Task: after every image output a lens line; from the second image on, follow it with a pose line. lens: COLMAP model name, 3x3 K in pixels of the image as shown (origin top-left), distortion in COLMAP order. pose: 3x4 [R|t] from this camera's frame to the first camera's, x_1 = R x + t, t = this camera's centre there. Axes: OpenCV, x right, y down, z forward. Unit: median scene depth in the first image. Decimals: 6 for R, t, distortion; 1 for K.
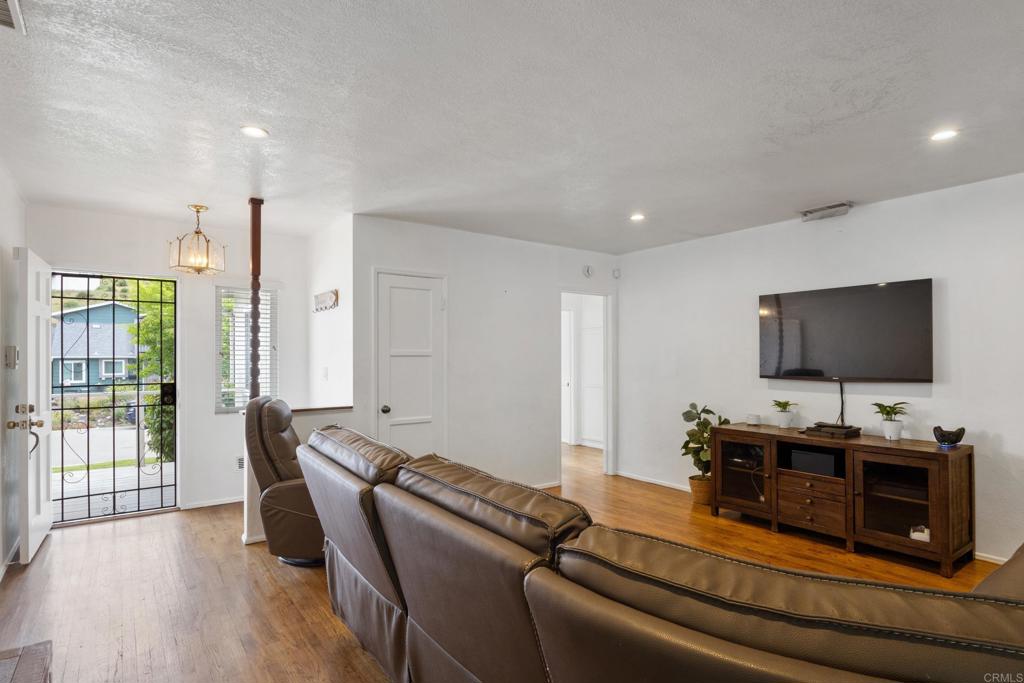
lens RADIAL K [[536.2, 0, 507.4], [0, 536.2, 348.9], [0, 0, 1]] dist [-0.005618, 0.000398]
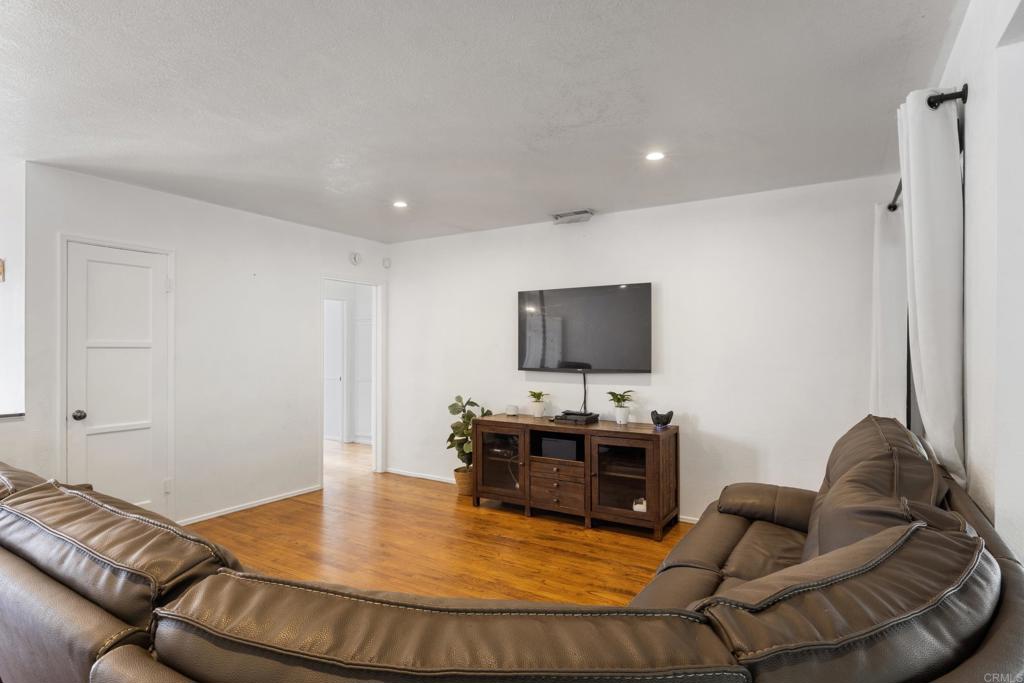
lens RADIAL K [[533.4, 0, 512.0], [0, 533.4, 341.5], [0, 0, 1]] dist [-0.007252, -0.000669]
pose [[0.925698, 0.009530, 0.378143, 0.078185], [-0.009405, 0.999953, -0.002176, 0.000327], [-0.378147, -0.001542, 0.925744, 0.045217]]
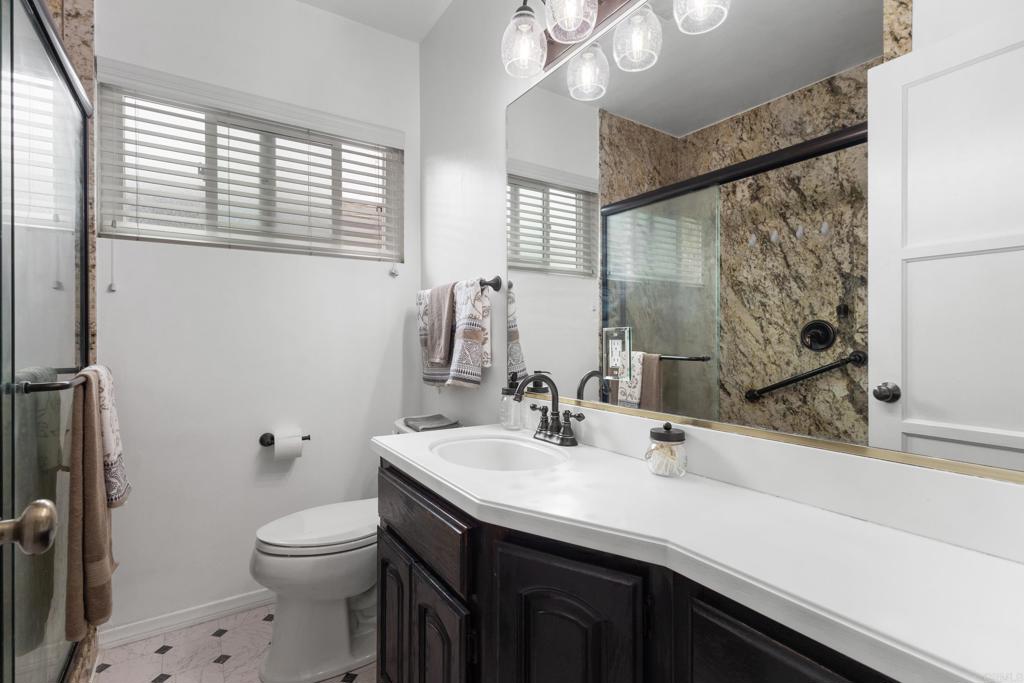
lens RADIAL K [[473.0, 0, 512.0], [0, 473.0, 341.5], [0, 0, 1]] dist [-0.001281, -0.000056]
pose [[-0.039646, 0.007571, -0.999185, 0.172680], [0.005997, 0.999955, 0.007339, 0.081204], [0.999196, -0.005701, -0.039689, 0.849611]]
